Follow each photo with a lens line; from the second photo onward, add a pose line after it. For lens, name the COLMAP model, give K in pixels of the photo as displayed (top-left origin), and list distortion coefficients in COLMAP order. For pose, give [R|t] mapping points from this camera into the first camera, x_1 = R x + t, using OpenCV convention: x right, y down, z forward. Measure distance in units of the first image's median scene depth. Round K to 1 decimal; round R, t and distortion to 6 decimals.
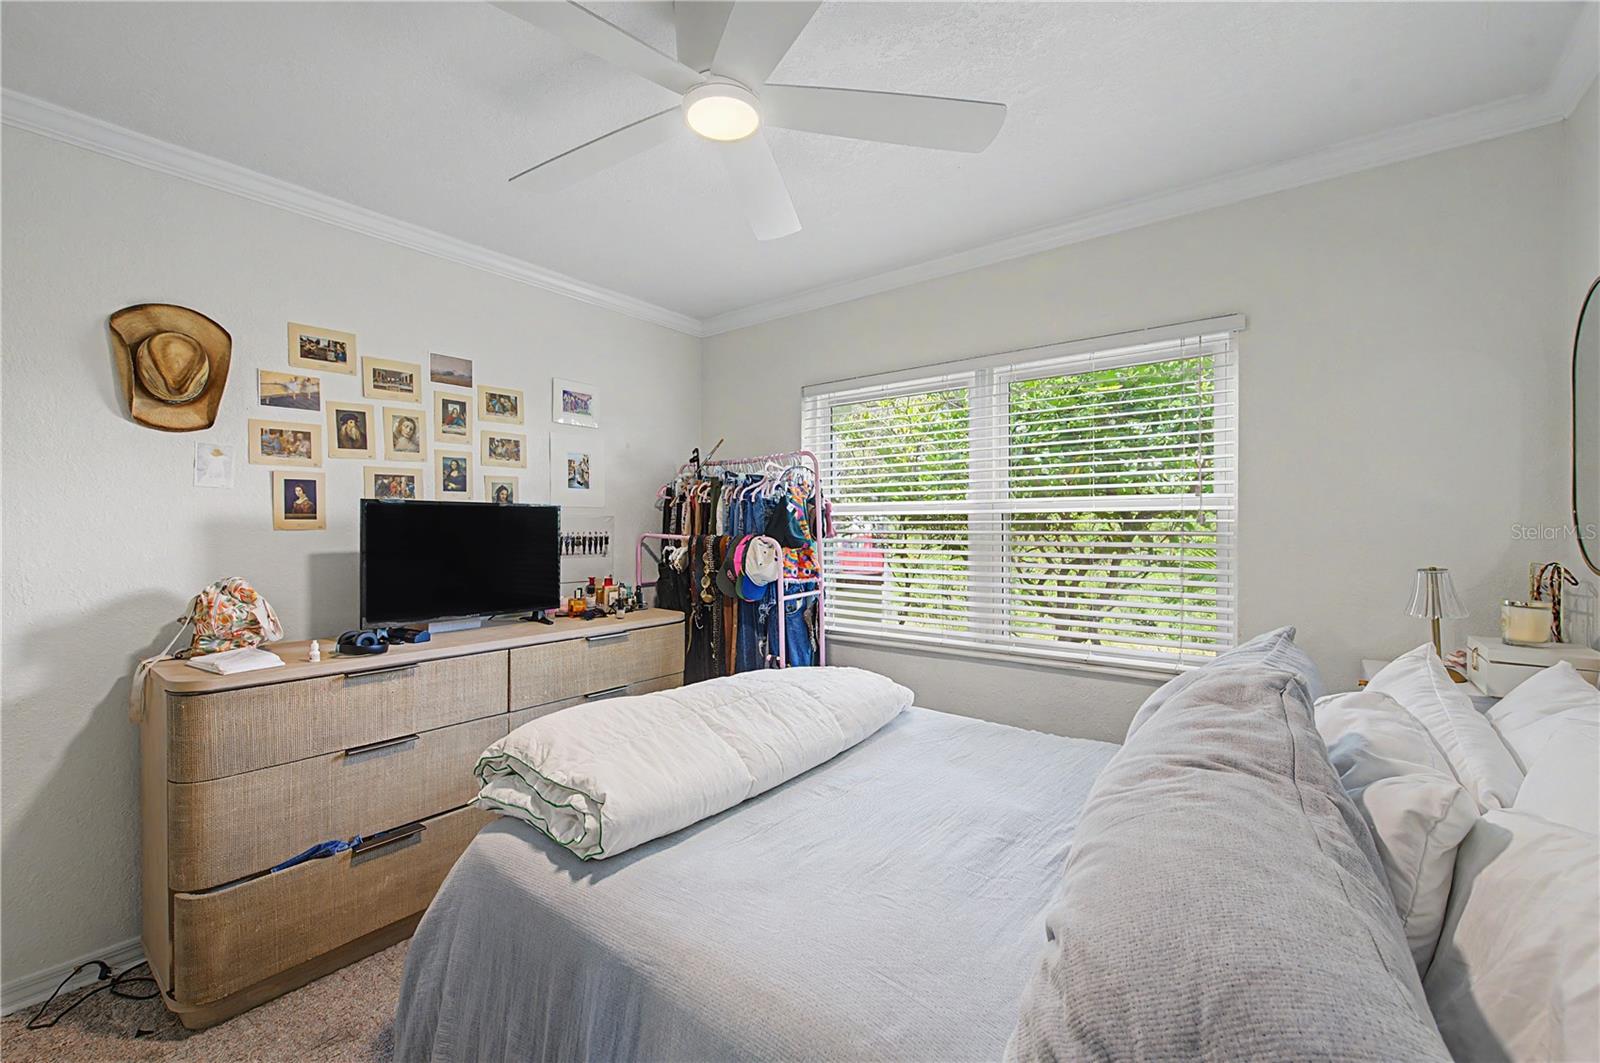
lens RADIAL K [[722.5, 0, 800.0], [0, 722.5, 531.5], [0, 0, 1]] dist [0.001175, -0.000241]
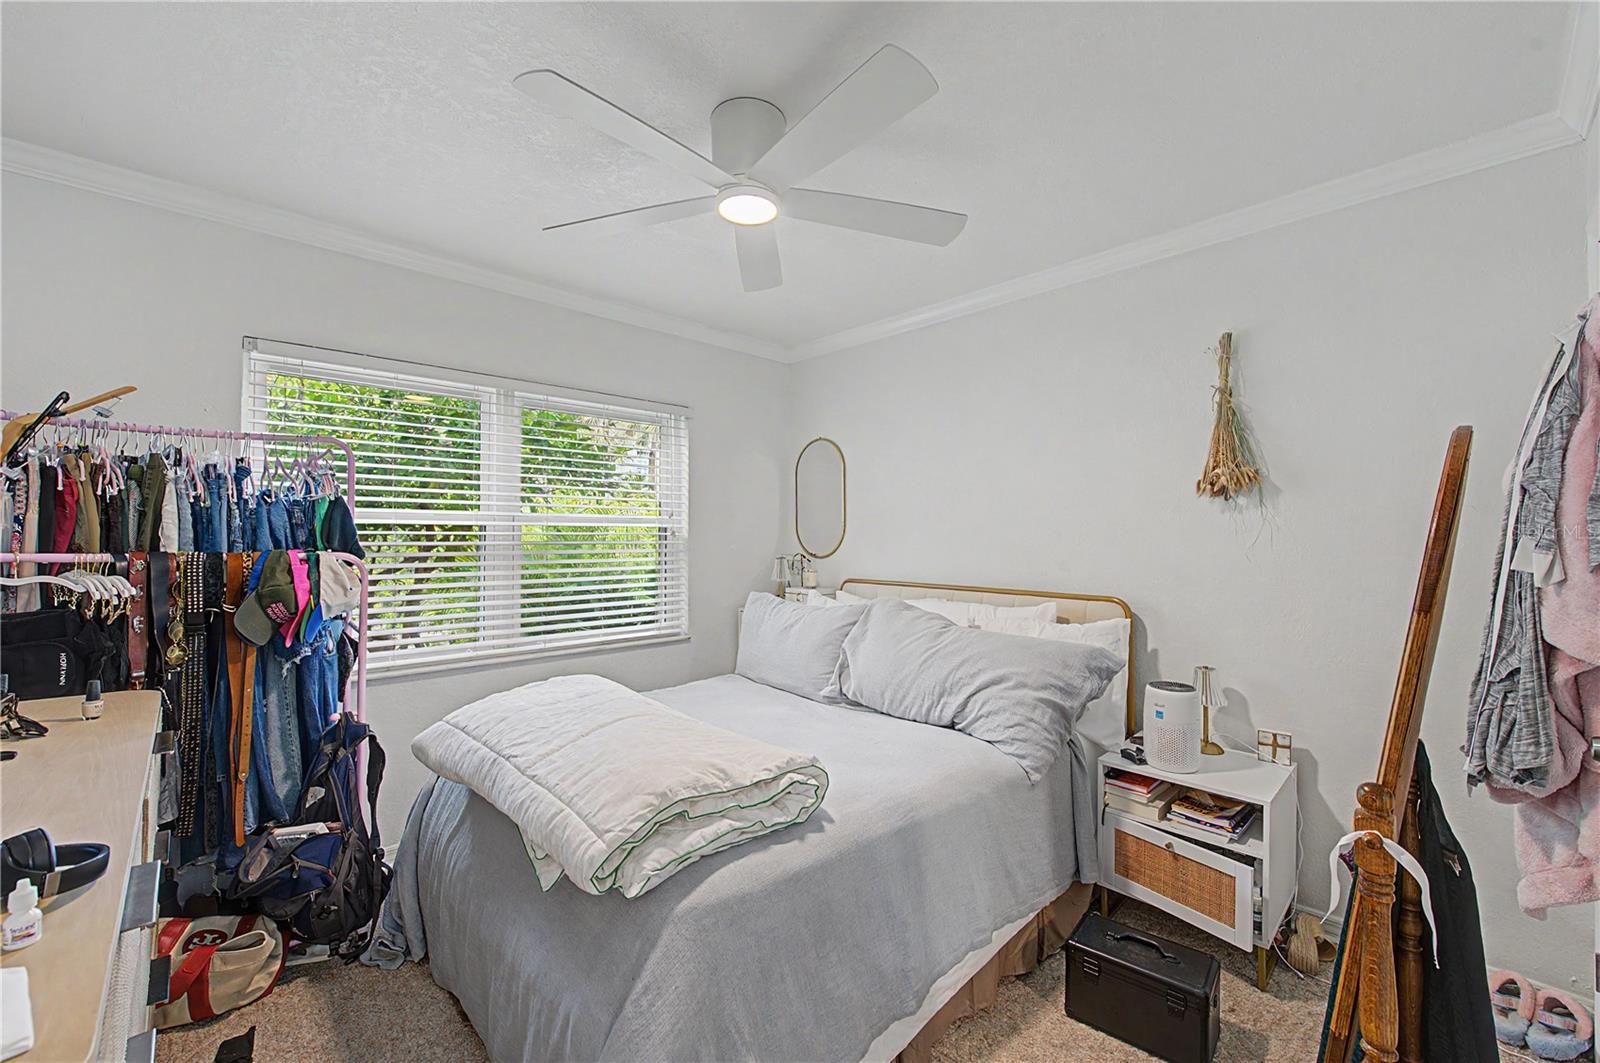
lens RADIAL K [[664.6, 0, 799.8], [0, 664.6, 522.5], [0, 0, 1]] dist [0.001860, -0.001353]
pose [[0.092345, 0.021565, 0.995494, -0.580185], [0.010624, 0.999687, -0.022641, -0.001317], [-0.995670, 0.012667, 0.092087, 0.379747]]
